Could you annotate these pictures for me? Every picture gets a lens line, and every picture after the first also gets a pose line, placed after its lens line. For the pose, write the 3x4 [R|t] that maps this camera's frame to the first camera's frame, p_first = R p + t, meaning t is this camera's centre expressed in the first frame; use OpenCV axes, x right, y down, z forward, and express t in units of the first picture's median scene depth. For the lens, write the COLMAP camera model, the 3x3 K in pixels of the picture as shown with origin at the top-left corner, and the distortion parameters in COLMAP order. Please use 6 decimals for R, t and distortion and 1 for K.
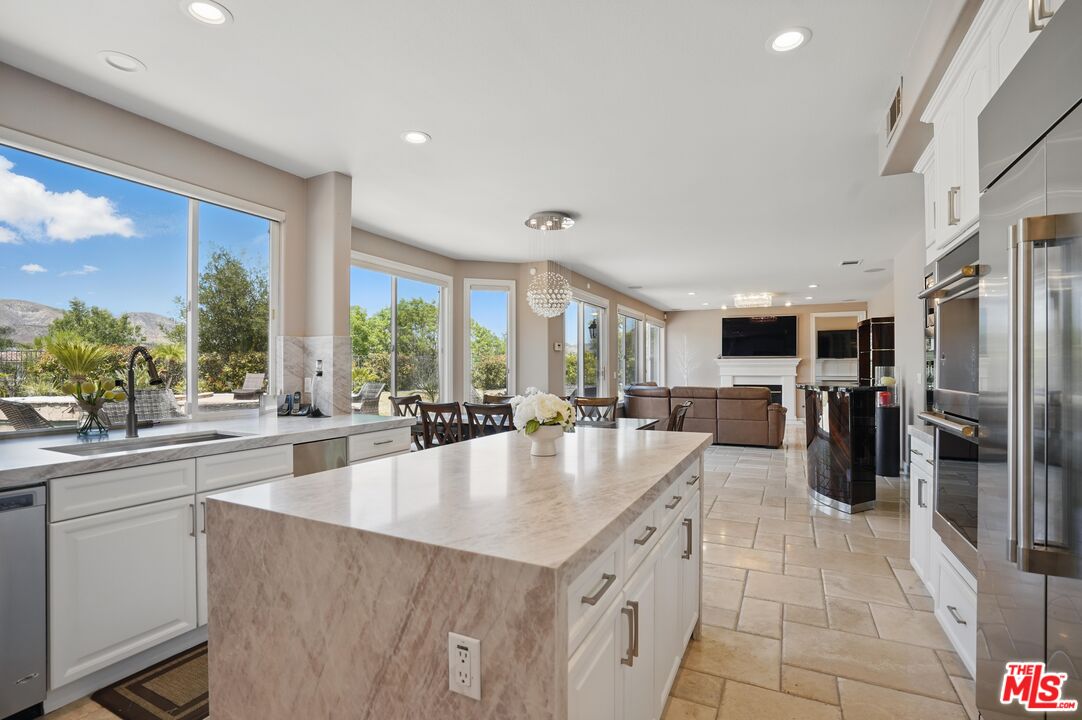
lens RADIAL K [[507.5, 0, 537.9], [0, 507.5, 366.2], [0, 0, 1]] dist [-0.067128, 0.025995]
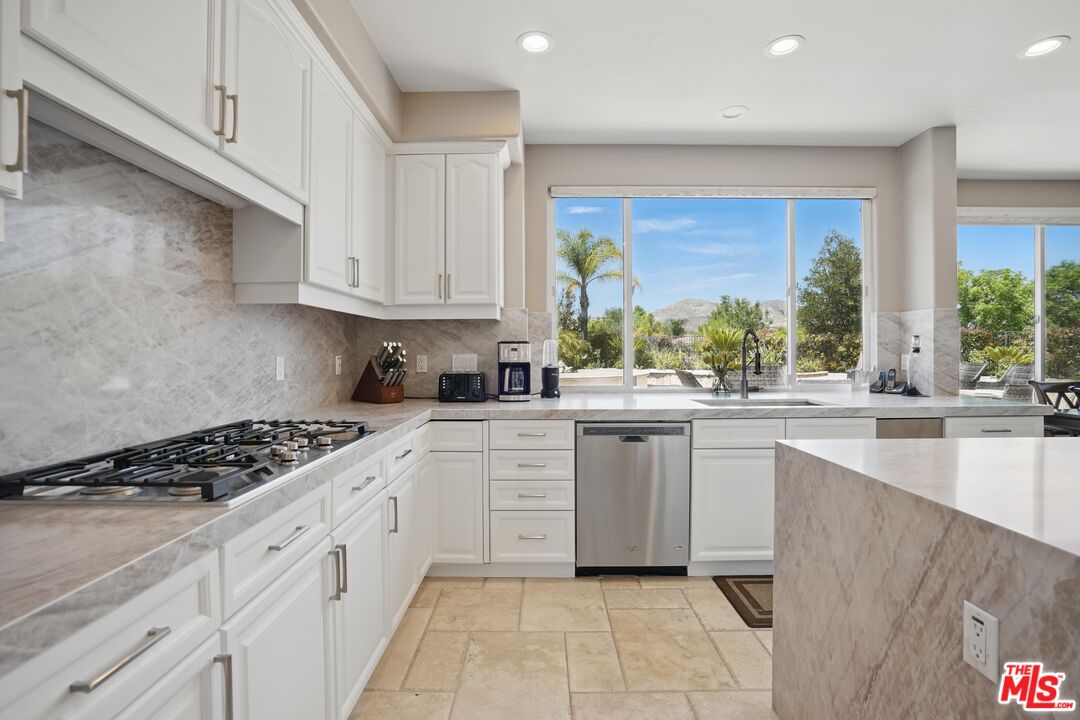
lens RADIAL K [[506.5, 0, 536.9], [0, 506.5, 366.2], [0, 0, 1]] dist [-0.067128, 0.025995]
pose [[0.438619, 0.026681, -0.898277, 0.244562], [0.008349, 0.999395, 0.033761, 0.024368], [0.898634, -0.022308, 0.438131, -0.141154]]
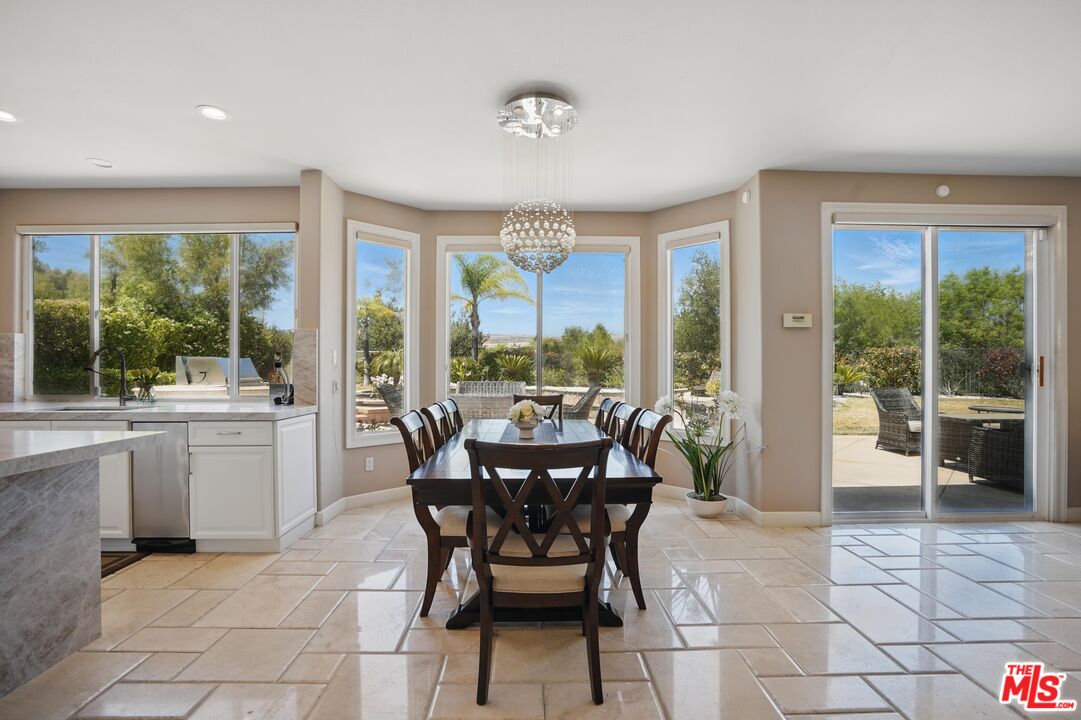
lens RADIAL K [[507.0, 0, 537.4], [0, 507.0, 366.2], [0, 0, 1]] dist [-0.067128, 0.025995]
pose [[0.457322, -0.003760, -0.889293, 2.601159], [0.005524, 0.999984, -0.001387, 0.070011], [0.889284, -0.004278, 0.457335, 3.352570]]
